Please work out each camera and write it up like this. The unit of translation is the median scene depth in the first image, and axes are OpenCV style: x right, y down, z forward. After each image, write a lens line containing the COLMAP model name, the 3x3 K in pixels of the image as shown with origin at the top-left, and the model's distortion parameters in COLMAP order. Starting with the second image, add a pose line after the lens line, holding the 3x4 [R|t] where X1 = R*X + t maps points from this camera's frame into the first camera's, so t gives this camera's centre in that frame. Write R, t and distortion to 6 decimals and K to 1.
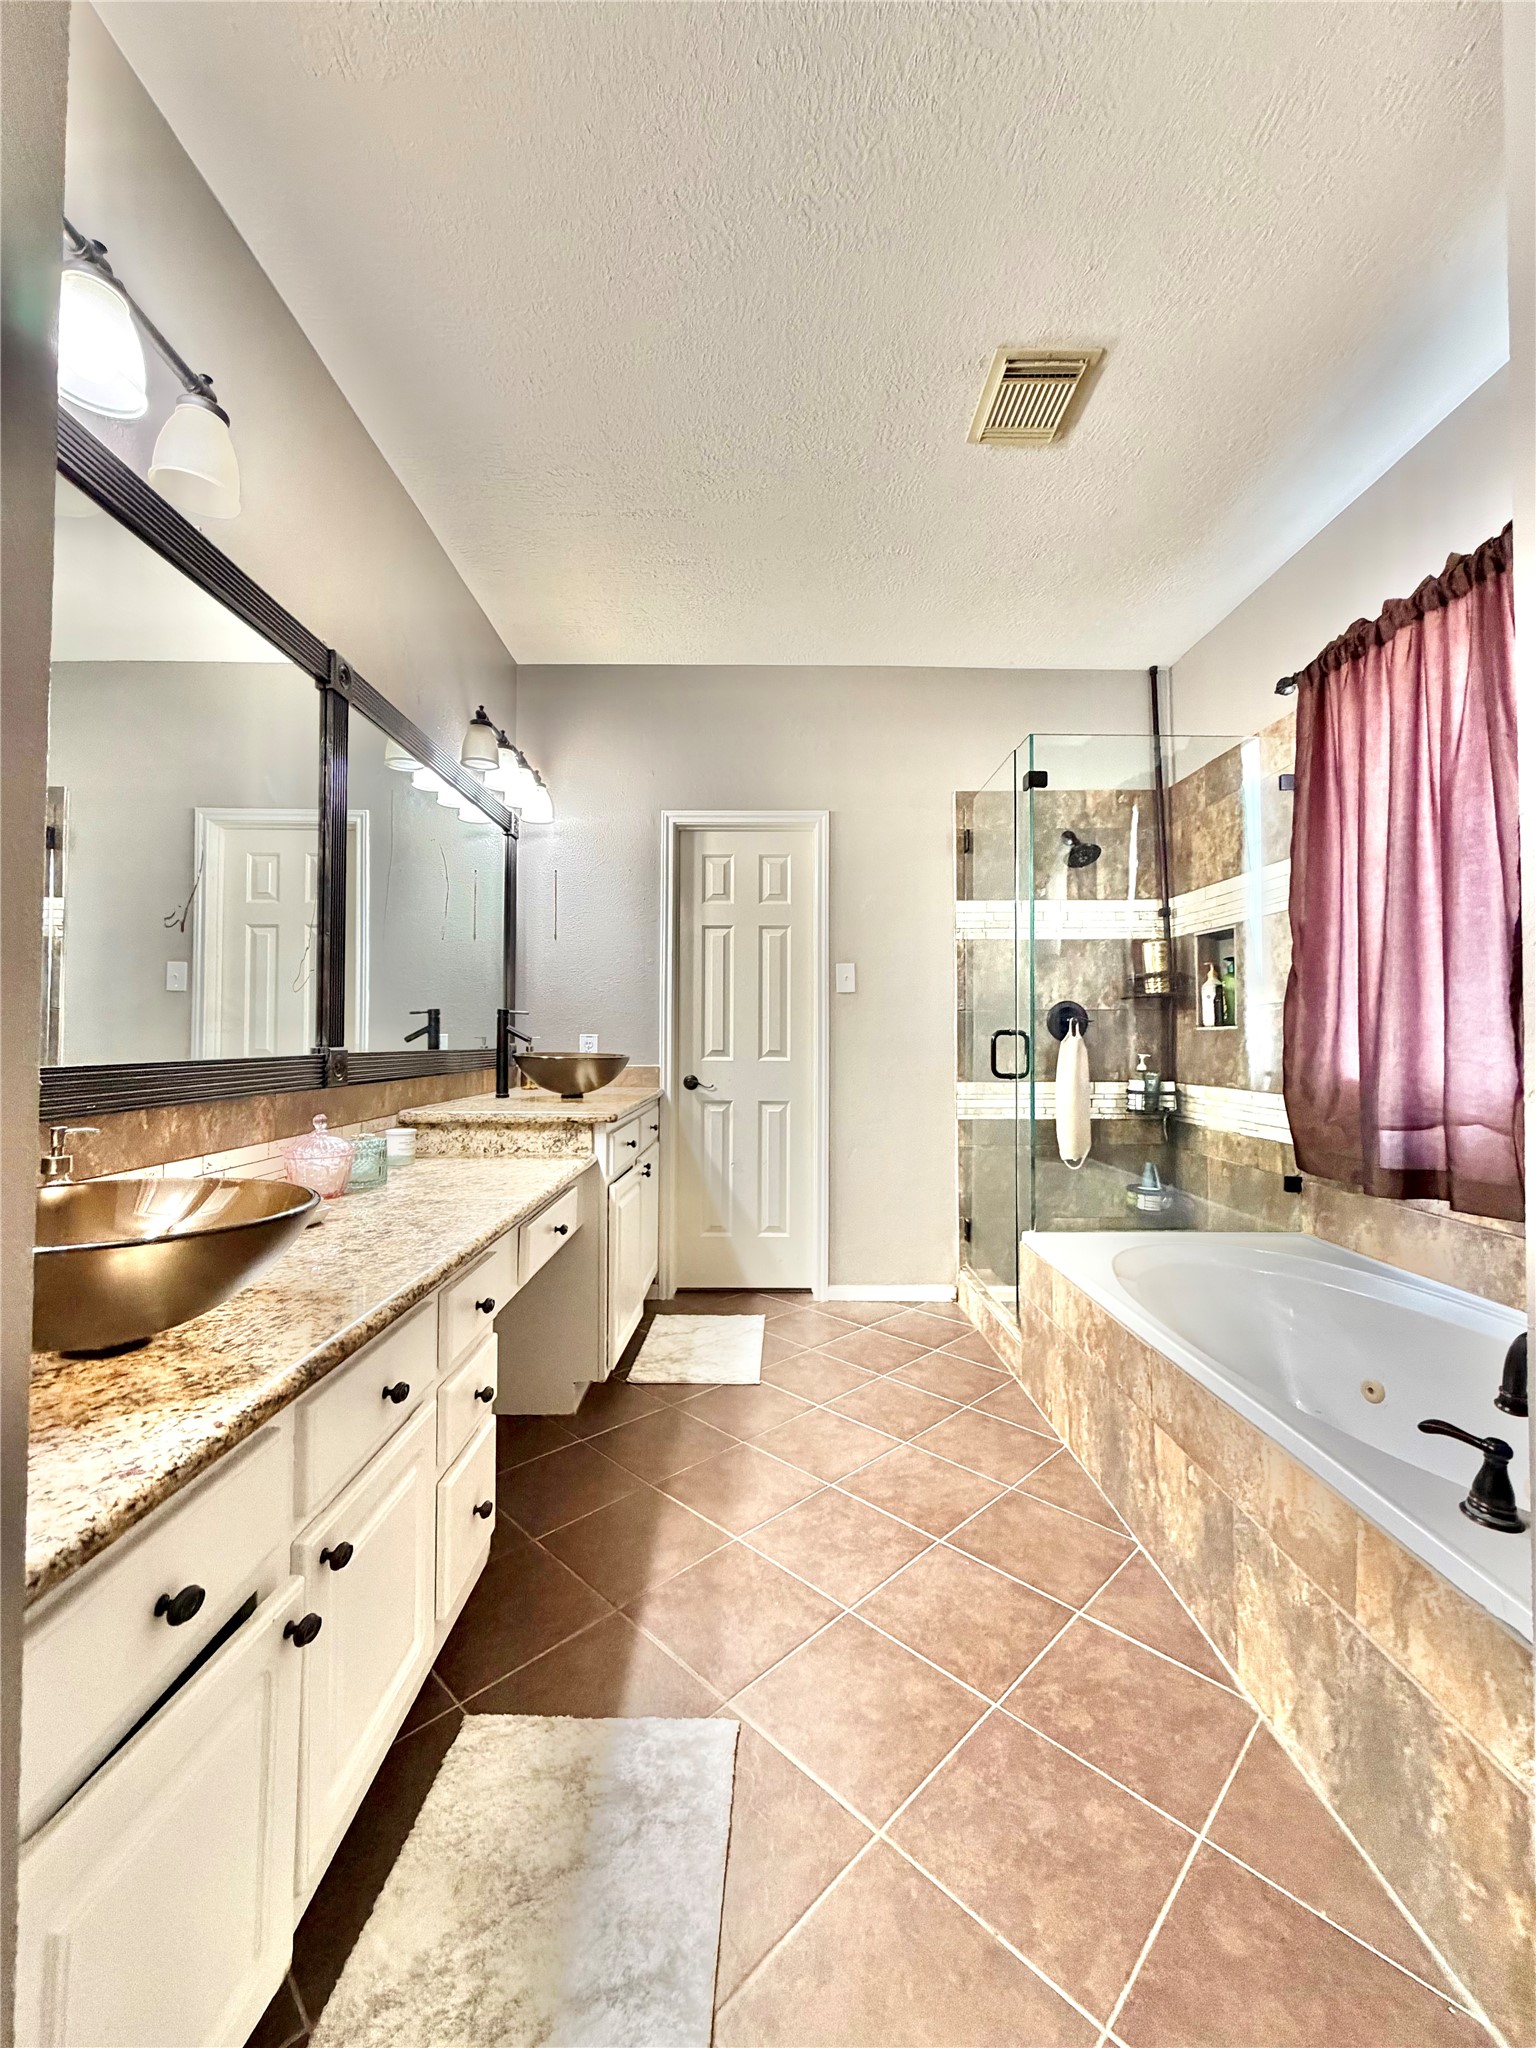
lens RADIAL K [[817.9, 0, 762.0], [0, 817.9, 1020.0], [0, 0, 1]] dist [0.000476, -0.000242]
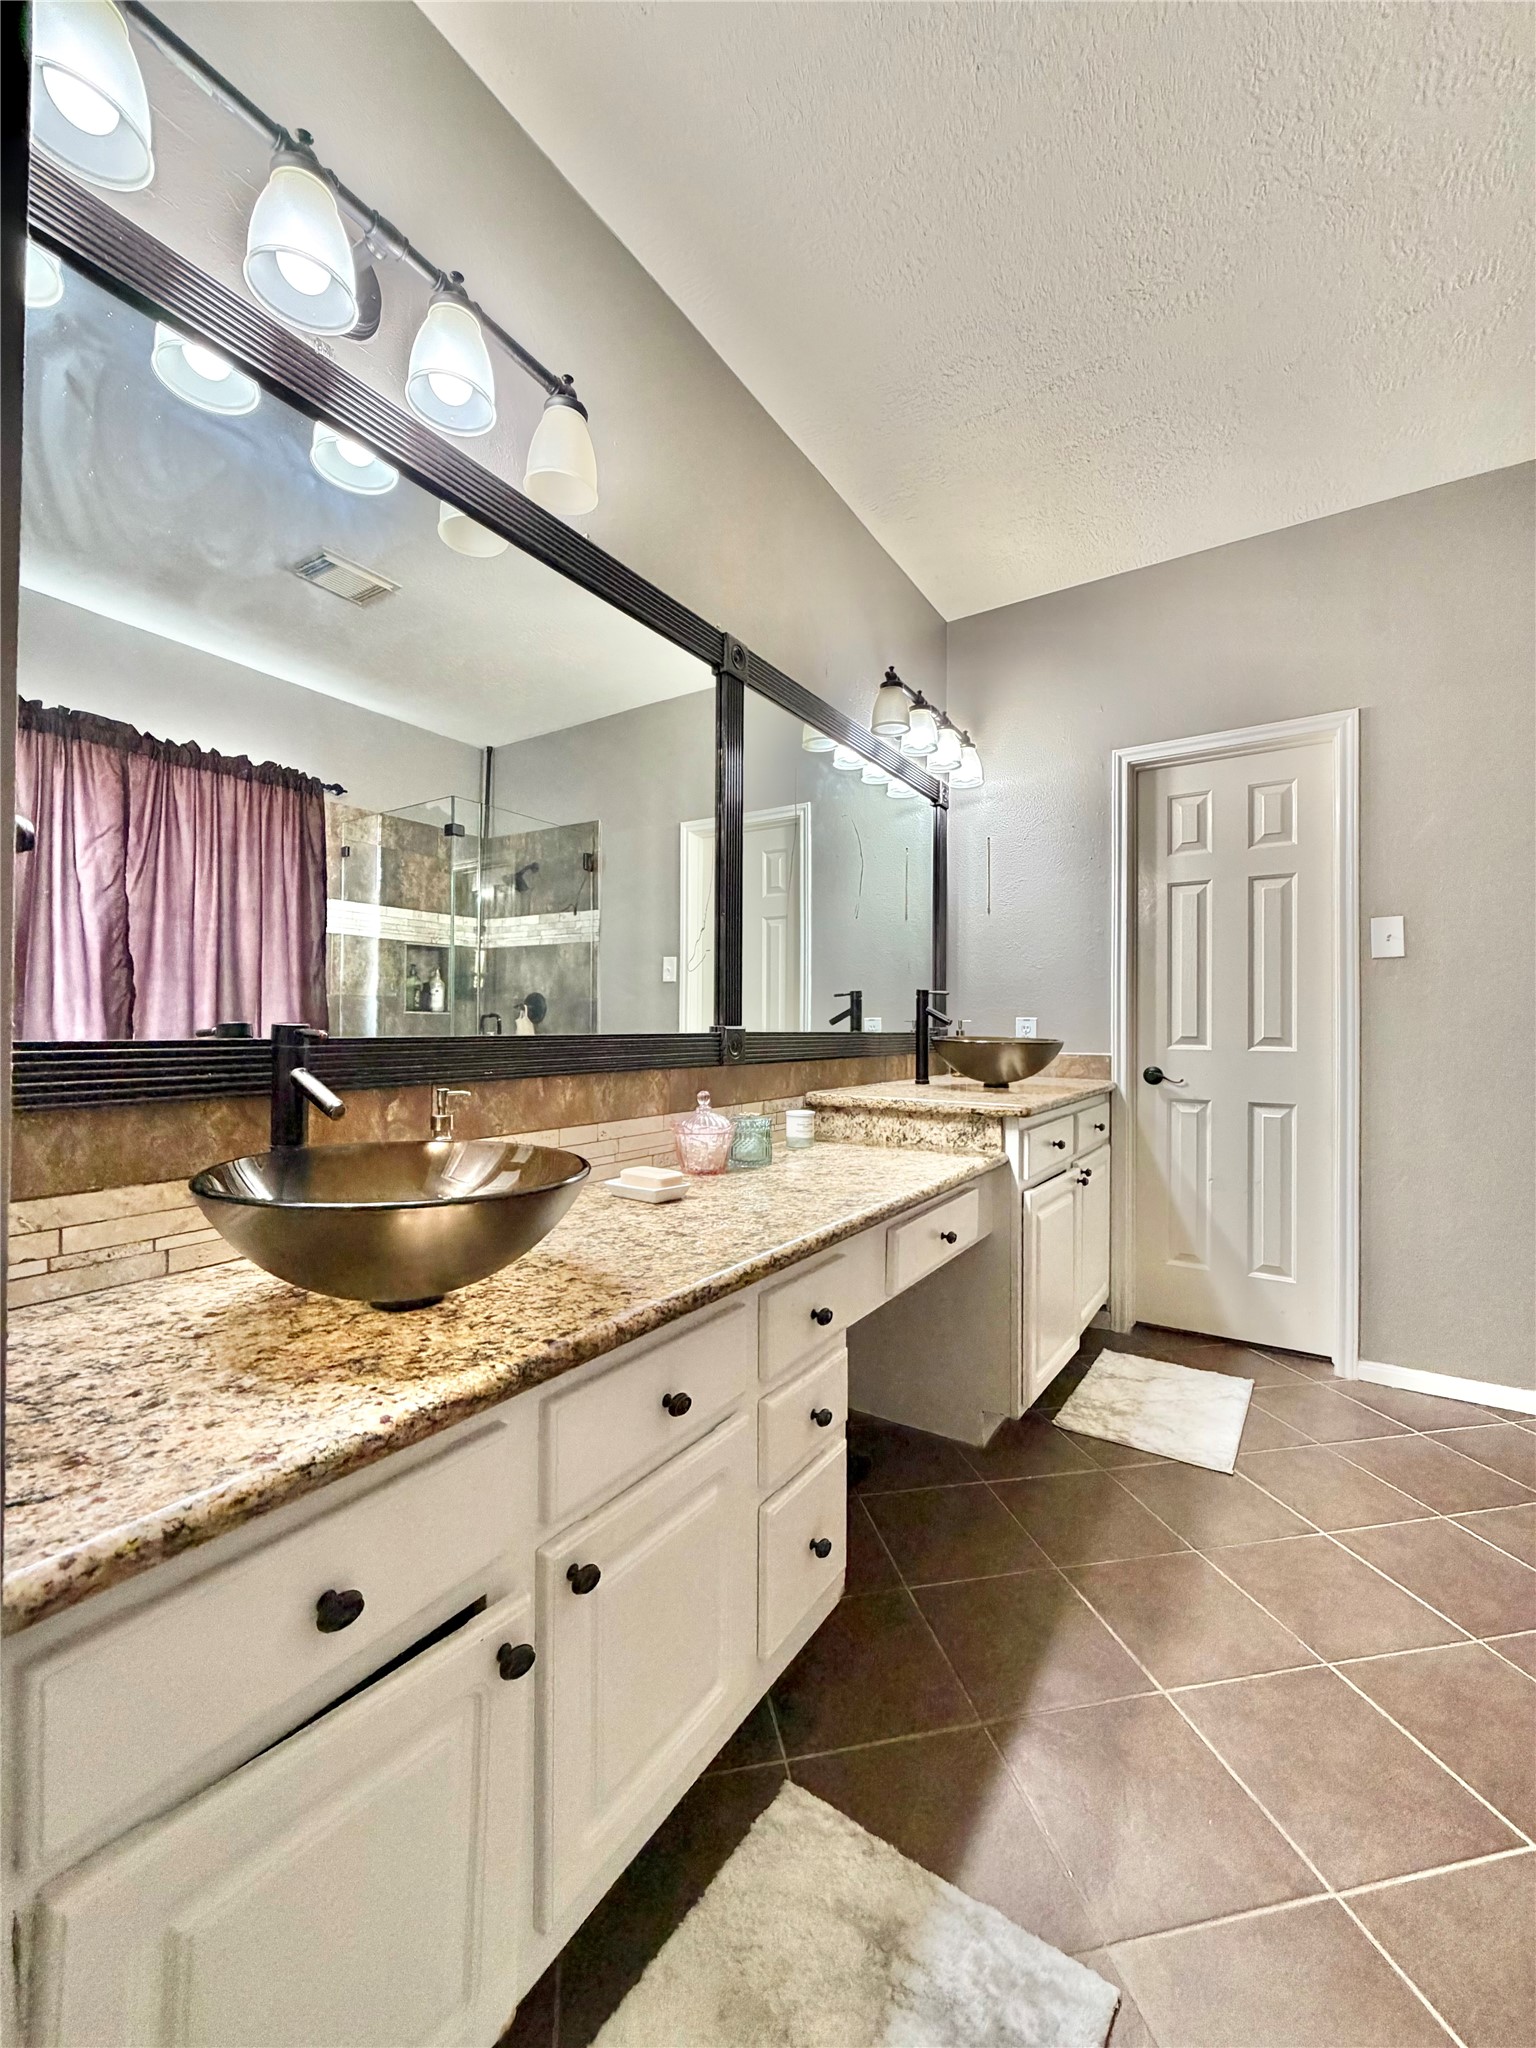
lens RADIAL K [[817.9, 0, 762.0], [0, 817.9, 1020.0], [0, 0, 1]] dist [0.000476, -0.000242]
pose [[0.835614, -0.002624, -0.549310, 0.062229], [0.008827, 0.999924, 0.008652, 0.016623], [0.549246, -0.012079, 0.835574, 0.163576]]
